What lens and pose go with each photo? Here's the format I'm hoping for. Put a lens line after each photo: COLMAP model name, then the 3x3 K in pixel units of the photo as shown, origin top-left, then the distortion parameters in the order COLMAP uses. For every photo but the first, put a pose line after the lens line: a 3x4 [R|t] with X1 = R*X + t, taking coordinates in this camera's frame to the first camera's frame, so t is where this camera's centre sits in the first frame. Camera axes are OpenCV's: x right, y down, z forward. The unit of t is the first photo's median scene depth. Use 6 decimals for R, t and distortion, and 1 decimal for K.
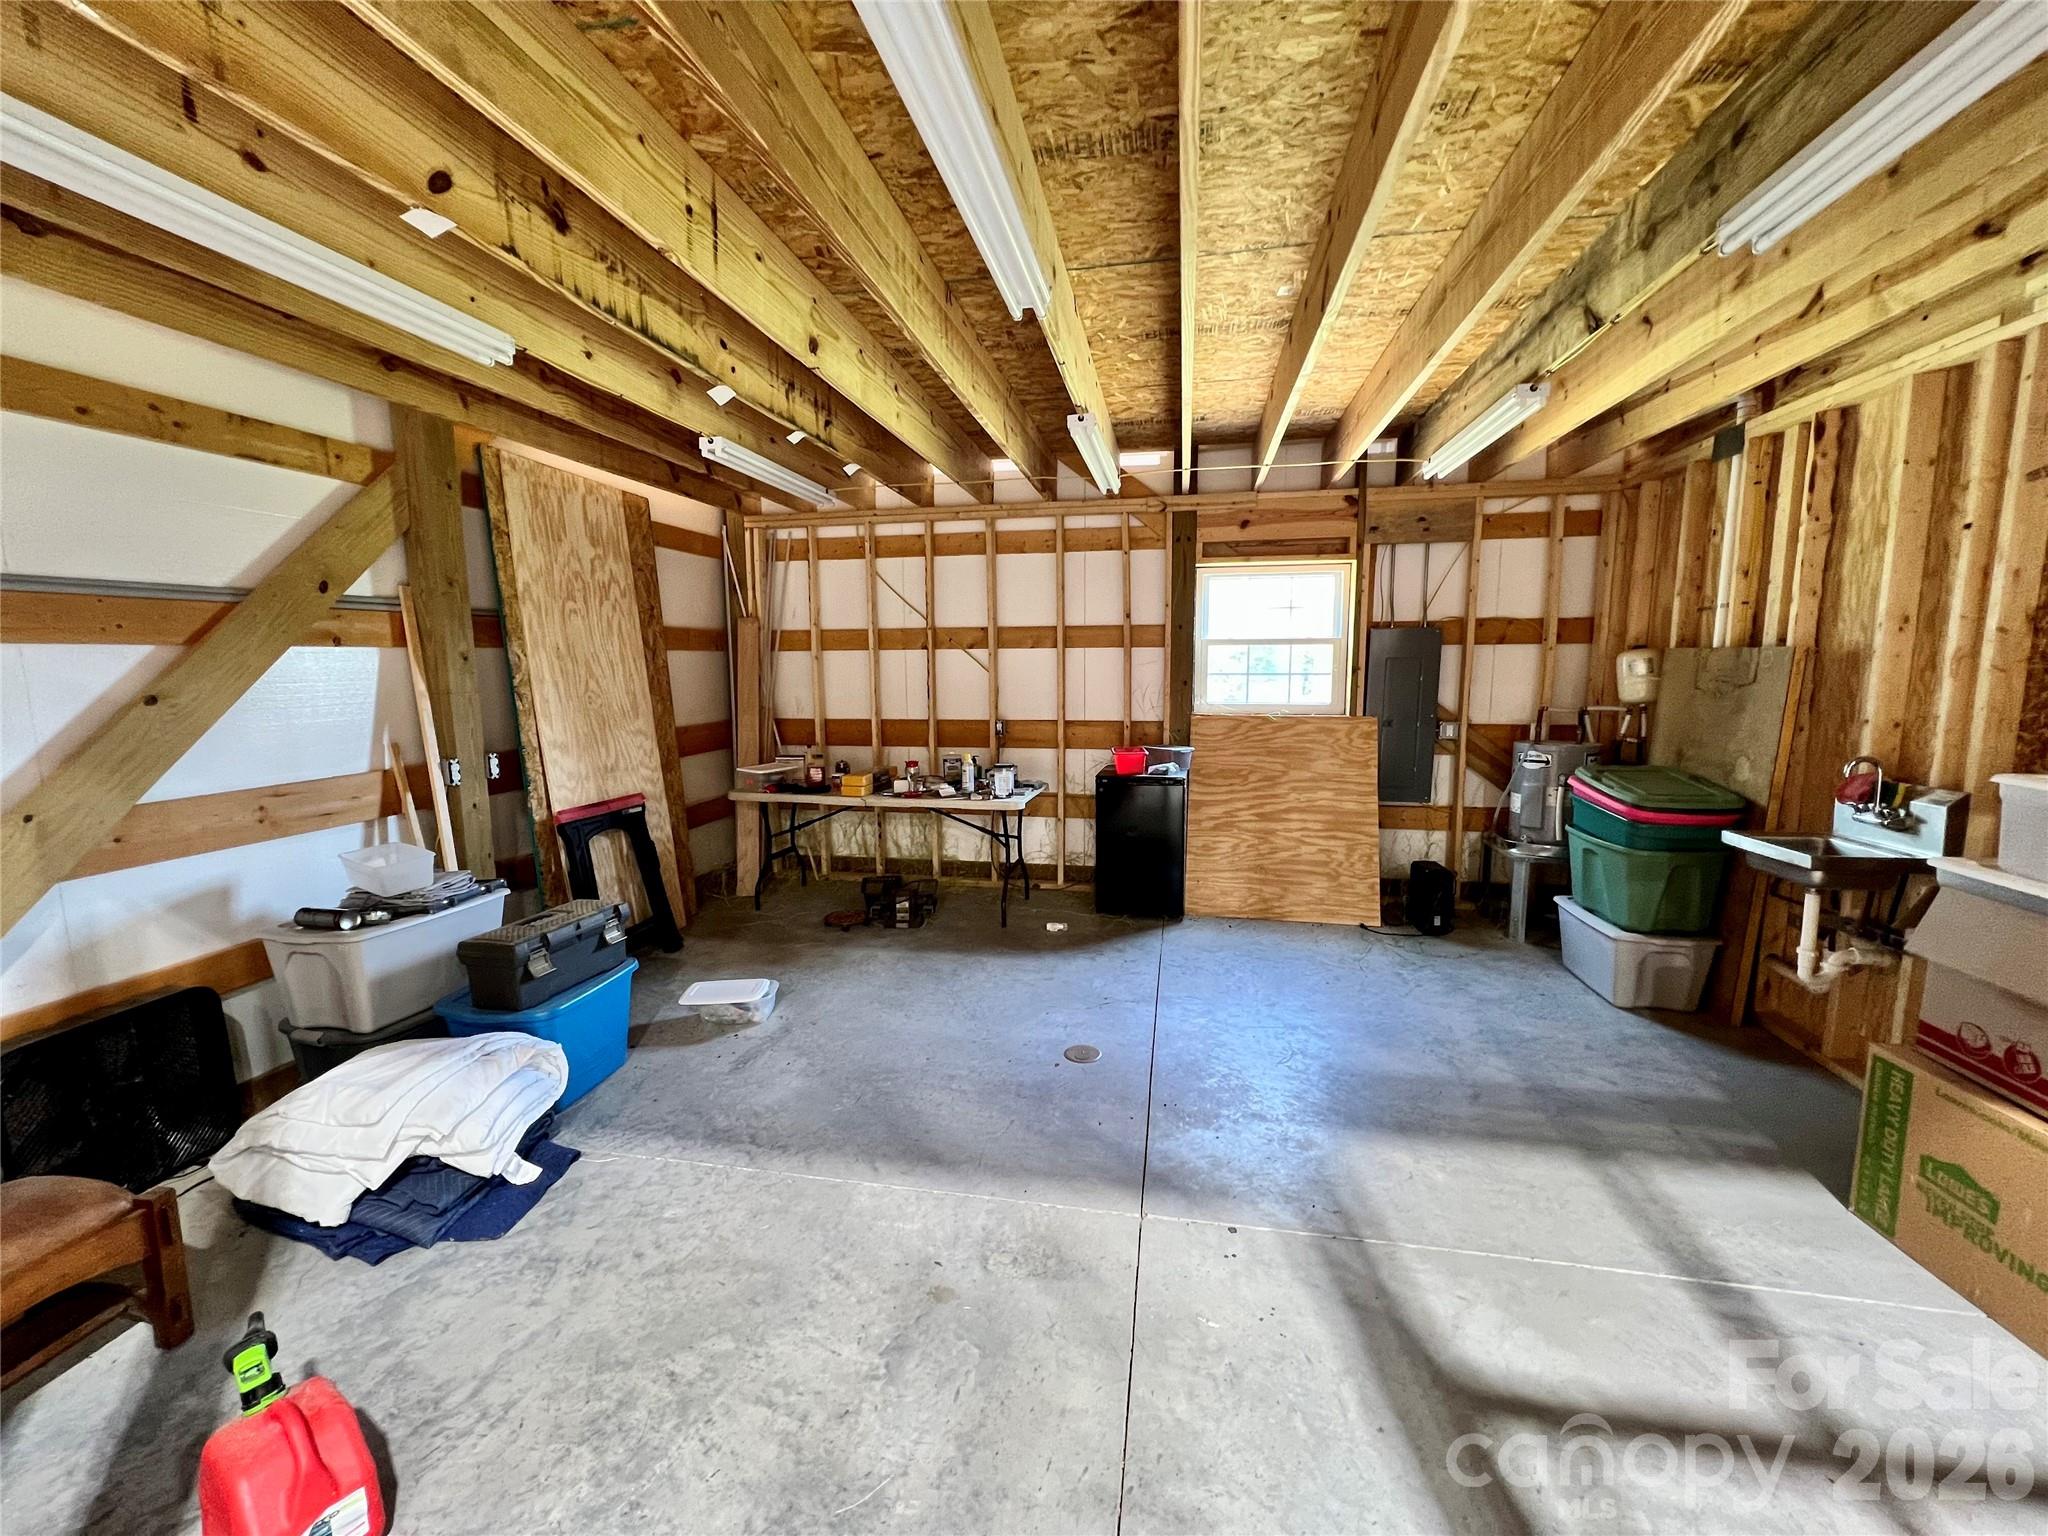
lens RADIAL K [[822.5, 0, 1027.4], [0, 822.5, 768.8], [0, 0, 1]] dist [-0.001605, 0.000095]
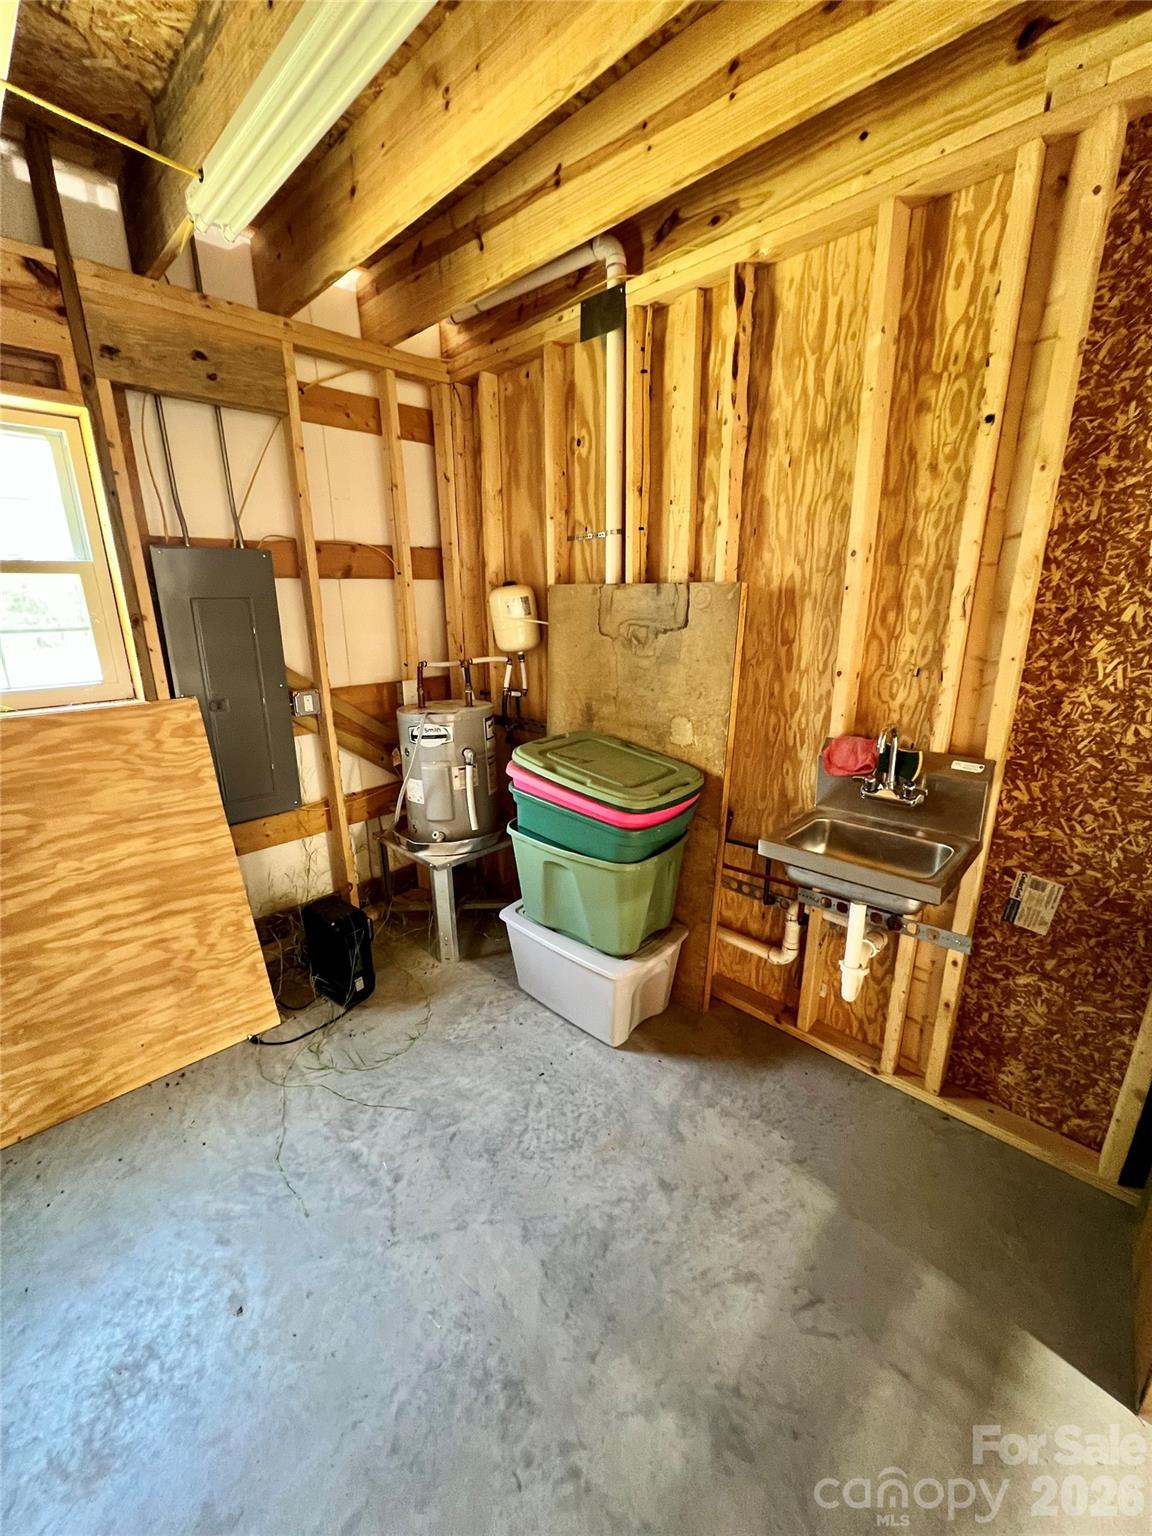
lens RADIAL K [[616.9, 0, 577.8], [0, 616.9, 770.1], [0, 0, 1]] dist [-0.001605, 0.000095]
pose [[0.555805, -0.226555, 0.799846, 0.216575], [0.114544, 0.973842, 0.196244, -0.072340], [-0.823384, -0.017455, 0.567217, 0.536963]]
